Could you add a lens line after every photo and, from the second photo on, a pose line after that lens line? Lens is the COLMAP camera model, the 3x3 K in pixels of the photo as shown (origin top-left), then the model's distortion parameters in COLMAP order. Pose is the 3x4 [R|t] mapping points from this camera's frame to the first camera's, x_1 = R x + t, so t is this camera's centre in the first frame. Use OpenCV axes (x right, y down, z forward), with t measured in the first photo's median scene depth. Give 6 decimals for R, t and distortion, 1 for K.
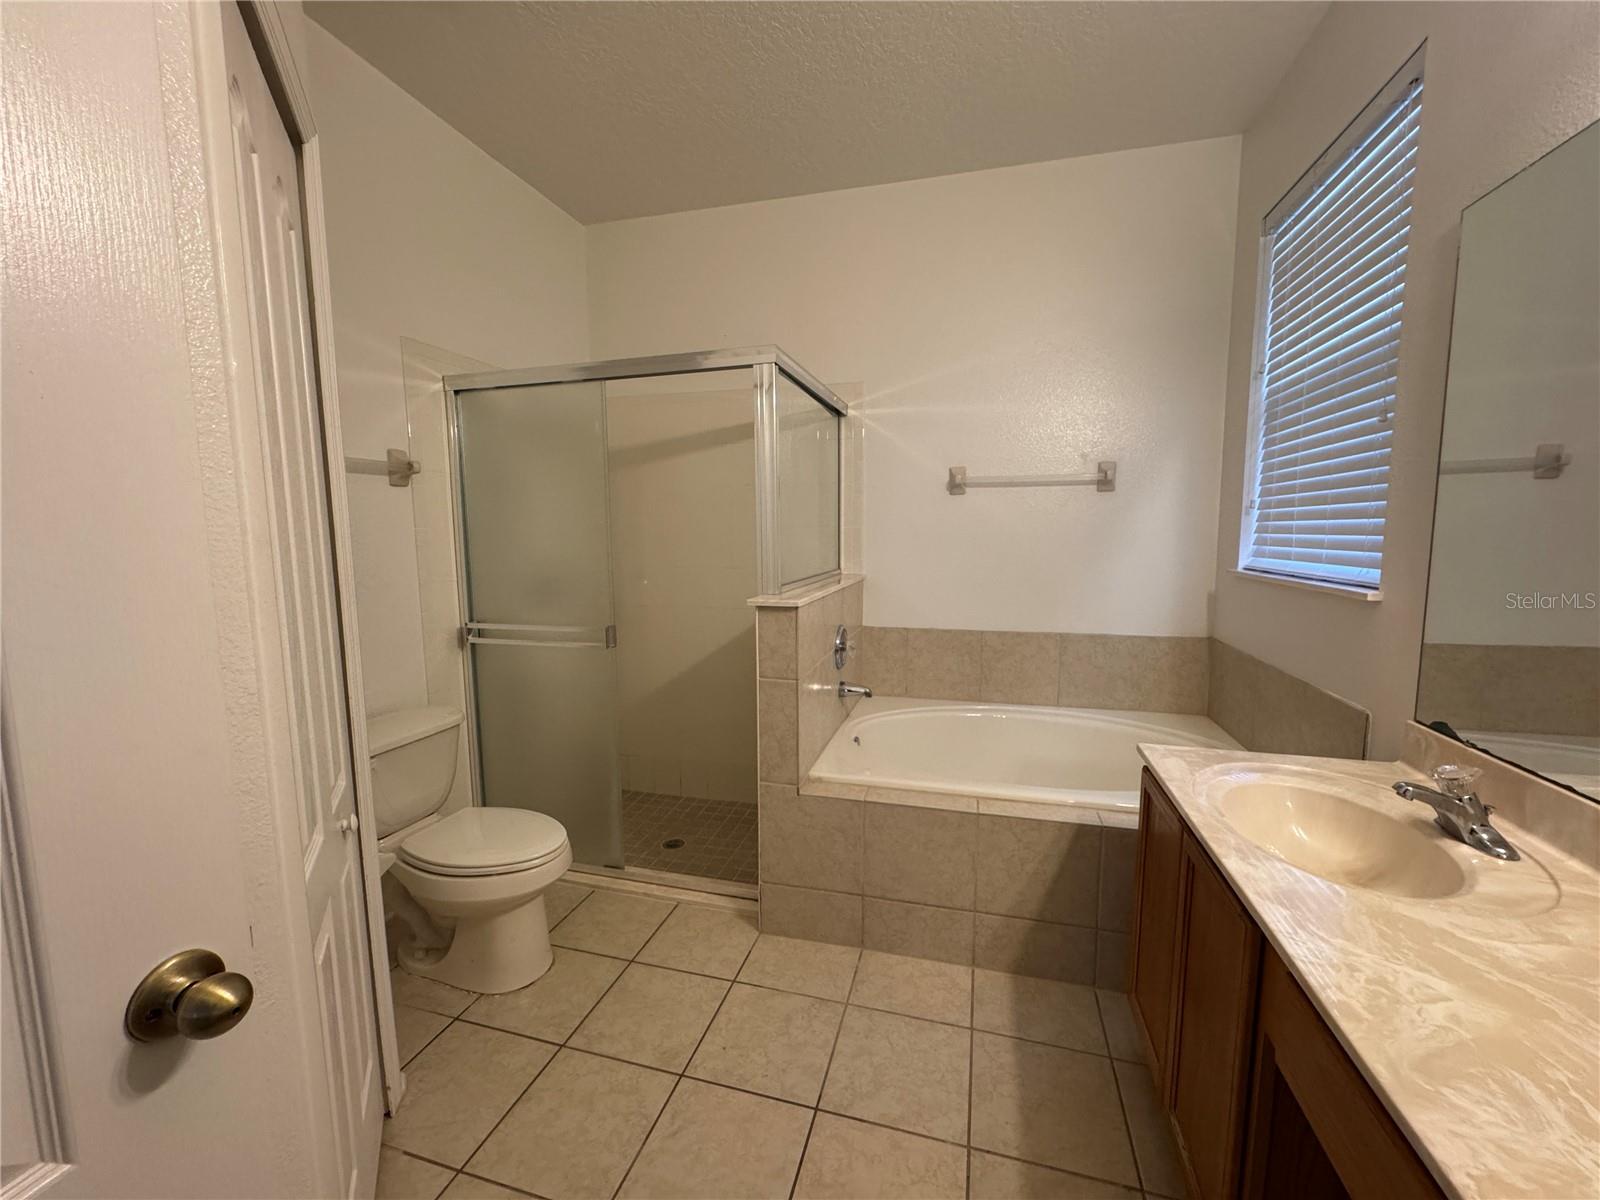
lens RADIAL K [[635.2, 0, 804.5], [0, 635.2, 601.0], [0, 0, 1]] dist [-0.003433, 0.000316]
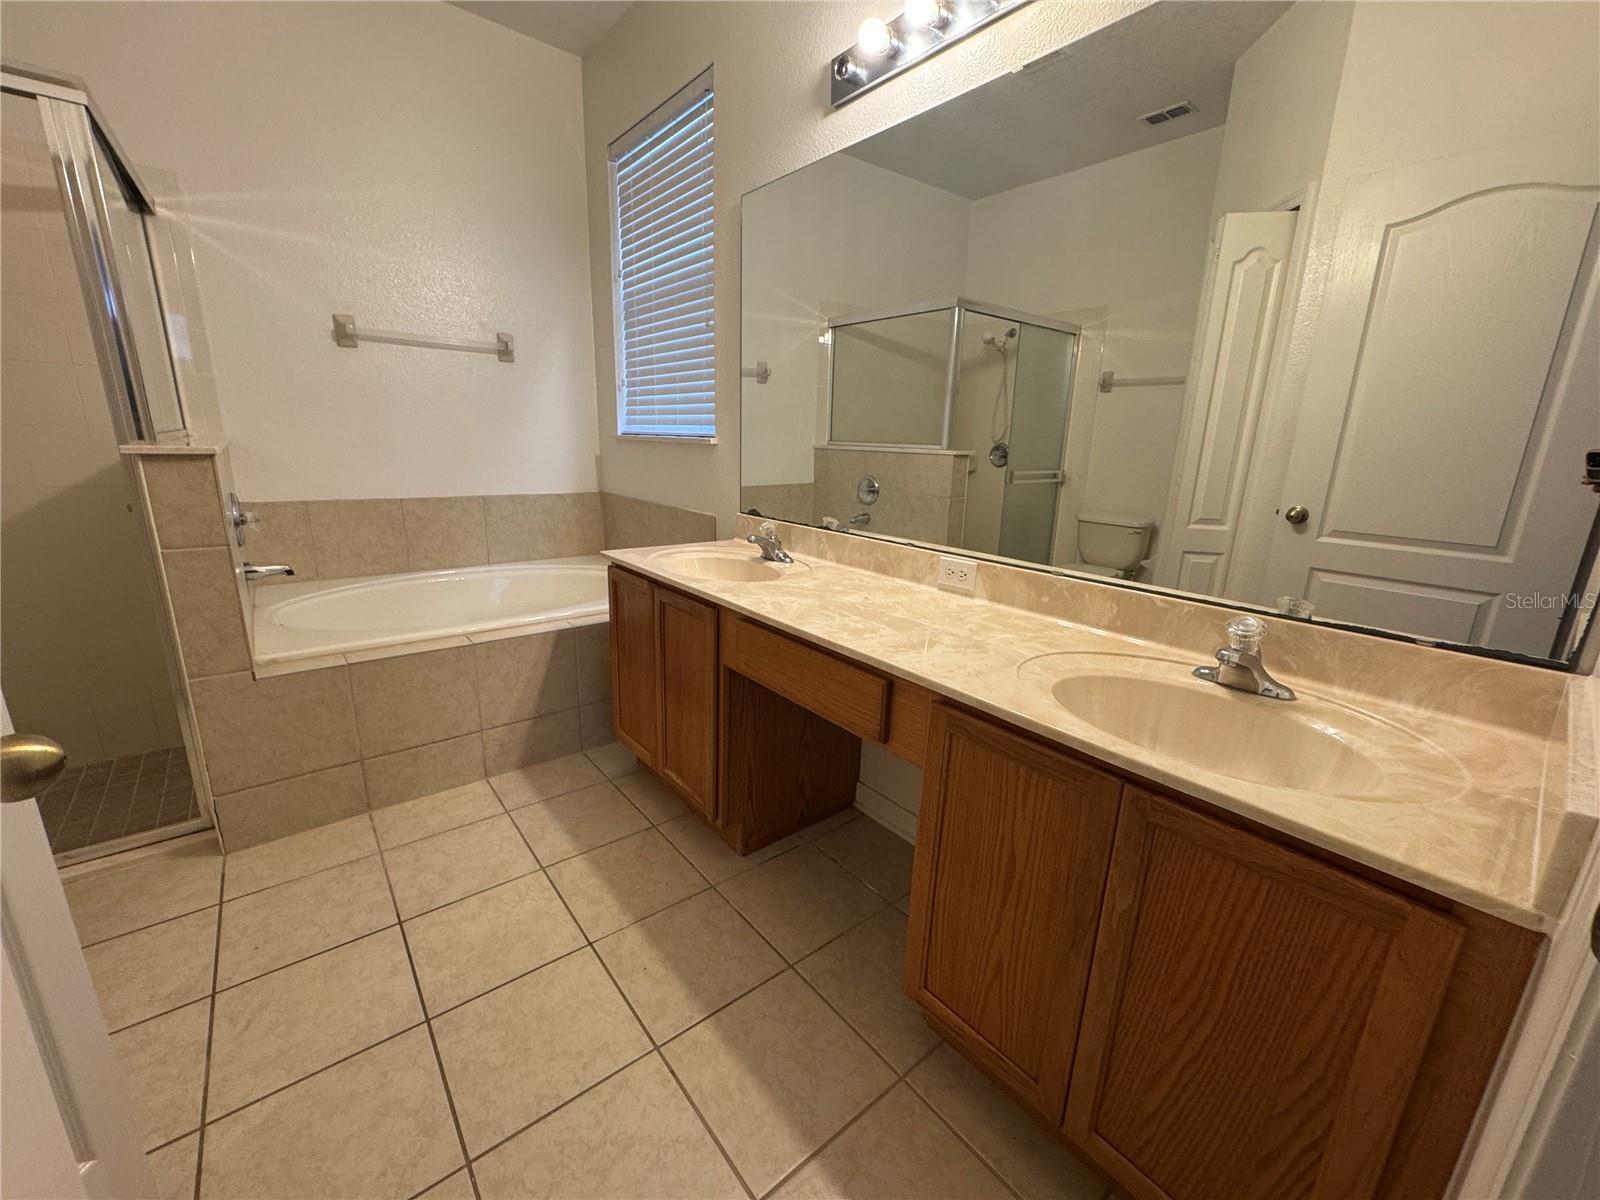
lens RADIAL K [[635.2, 0, 801.7], [0, 635.2, 598.2], [0, 0, 1]] dist [-0.003433, 0.000316]
pose [[0.570795, -0.178691, 0.801413, -0.258843], [0.056994, 0.982300, 0.178431, 0.086686], [-0.819112, -0.056172, 0.570877, -0.092044]]
